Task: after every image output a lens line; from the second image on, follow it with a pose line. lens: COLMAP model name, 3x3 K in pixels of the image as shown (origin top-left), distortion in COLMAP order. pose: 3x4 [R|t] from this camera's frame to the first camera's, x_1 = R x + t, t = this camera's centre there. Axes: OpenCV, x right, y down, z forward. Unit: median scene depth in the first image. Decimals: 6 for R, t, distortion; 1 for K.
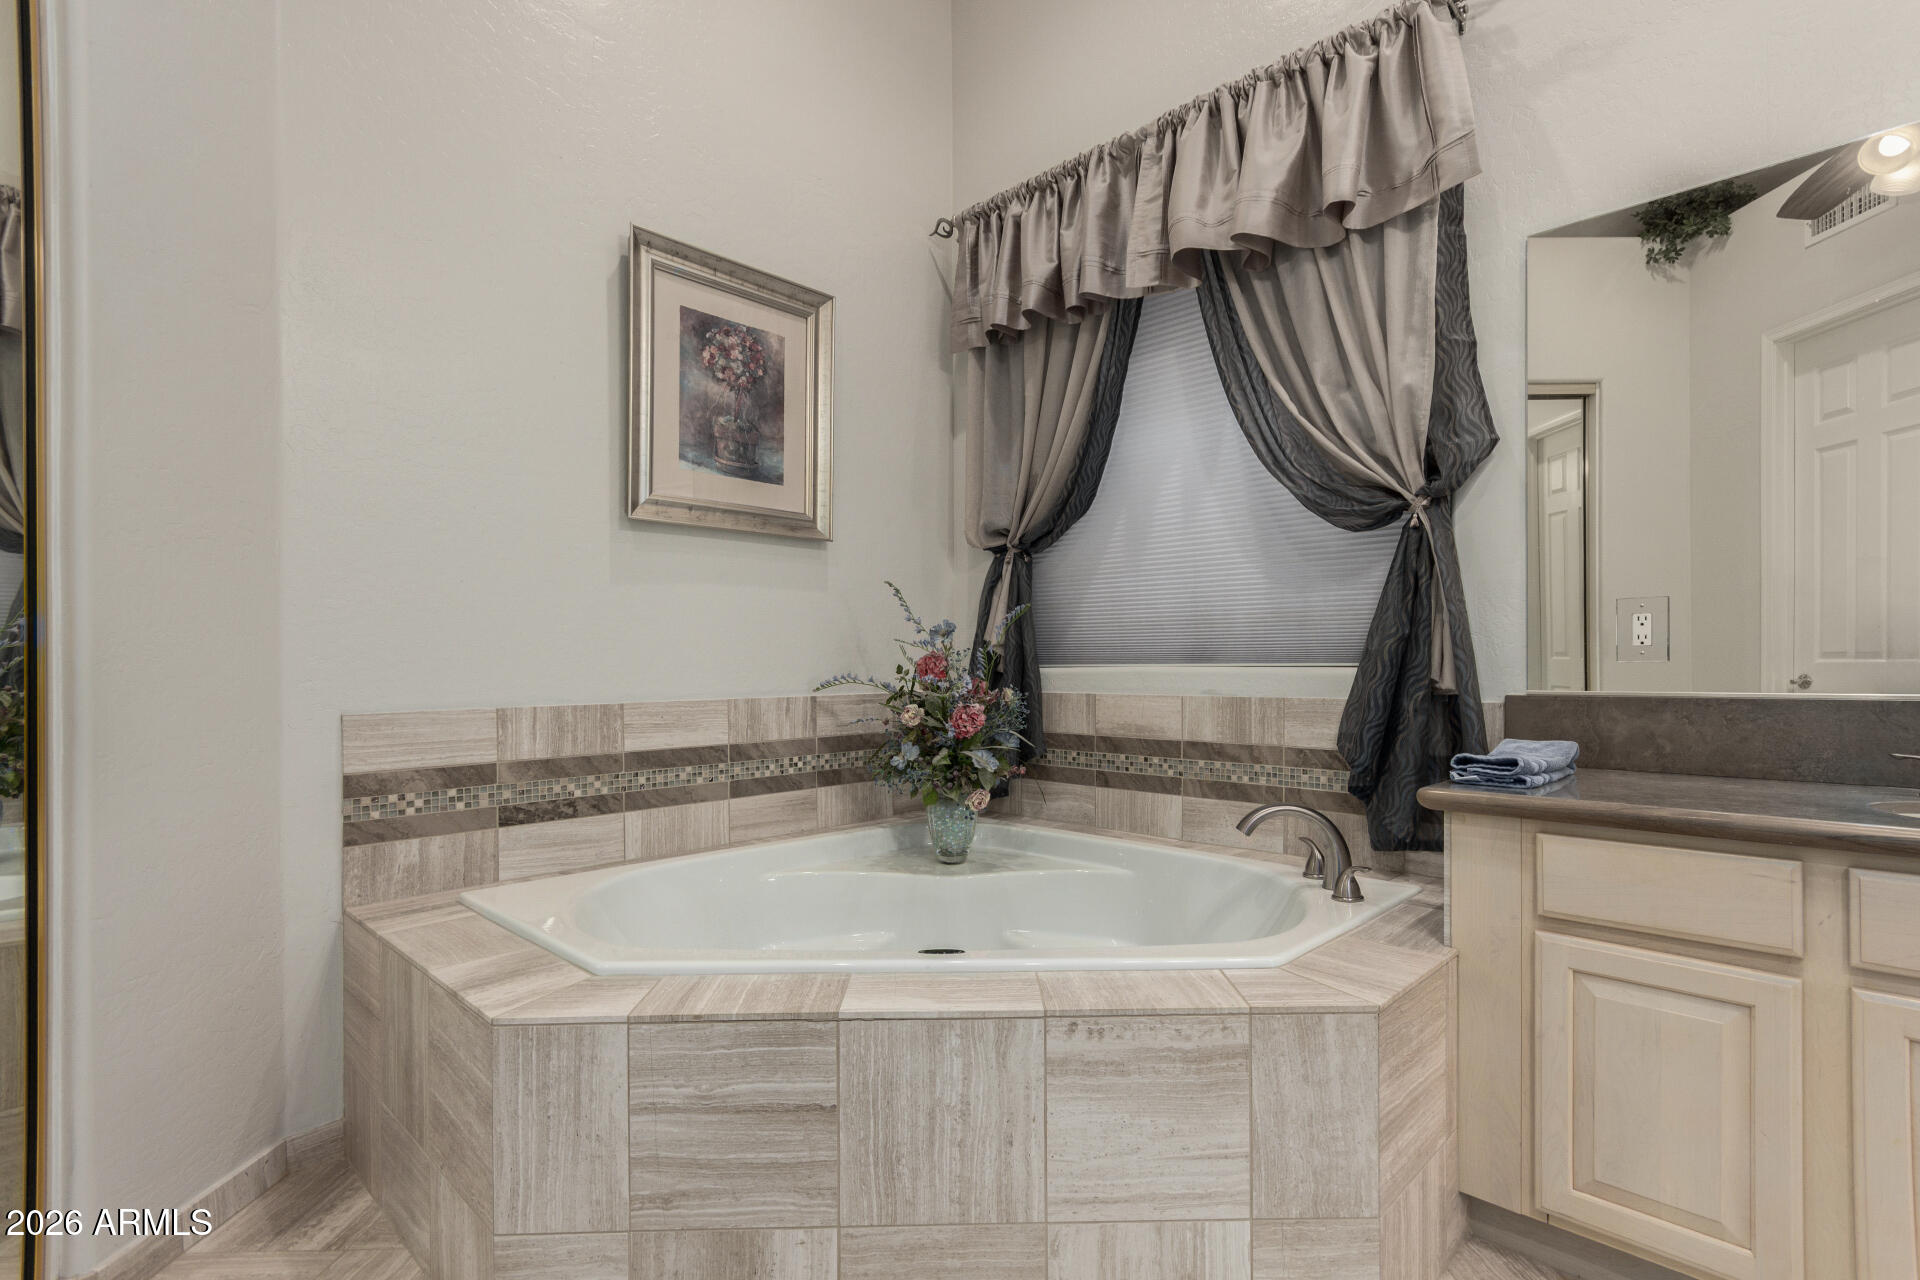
lens RADIAL K [[904.3, 0, 958.8], [0, 904.3, 652.2], [0, 0, 1]] dist [0.007446, -0.005355]
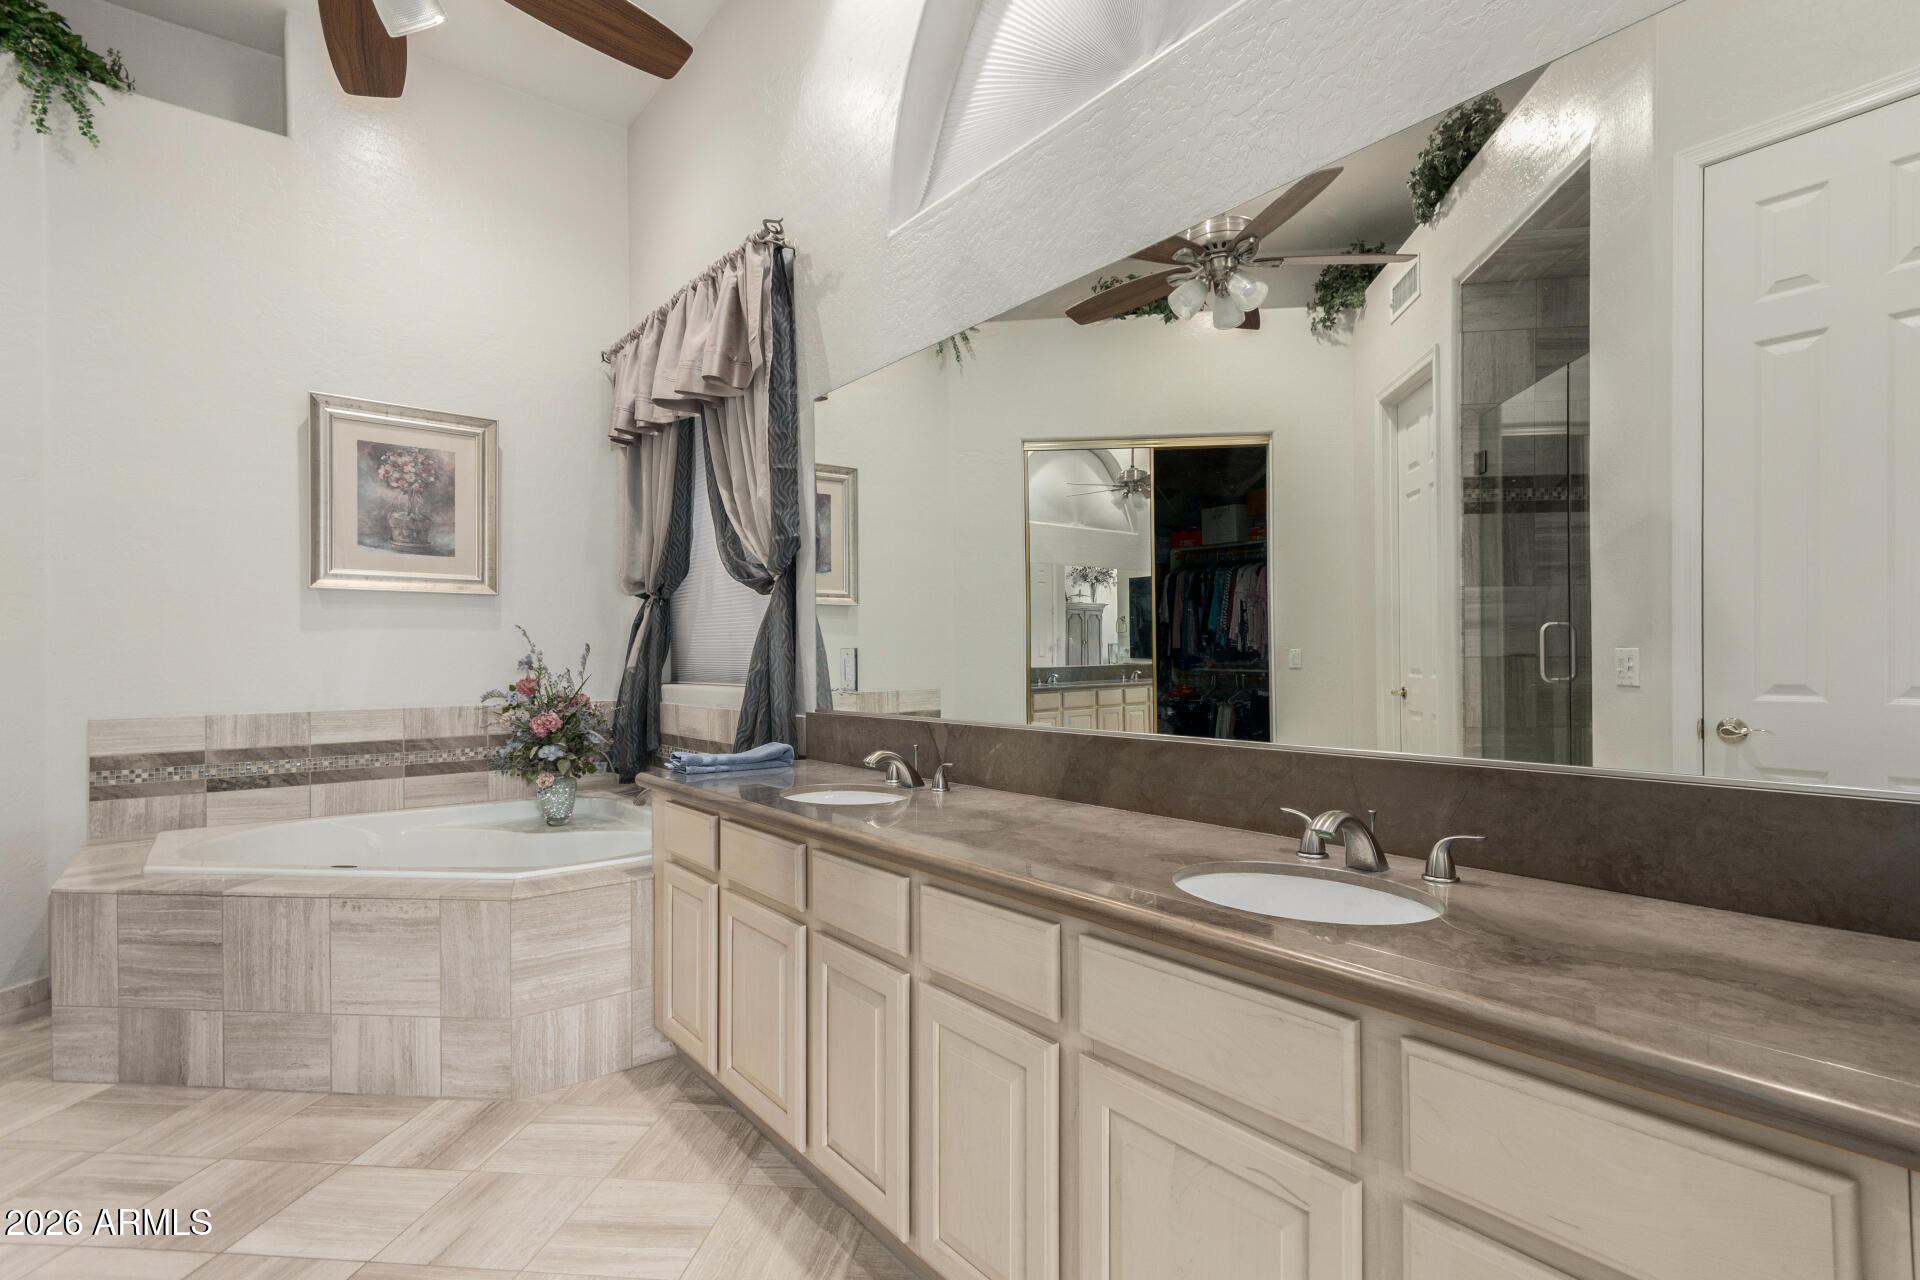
lens RADIAL K [[904.3, 0, 1007.1], [0, 904.3, 642.0], [0, 0, 1]] dist [0.007446, -0.005355]
pose [[0.994499, -0.001675, -0.104730, 1.076285], [0.001457, 0.999997, -0.002151, -0.061862], [0.104733, 0.001986, 0.994498, -0.421880]]
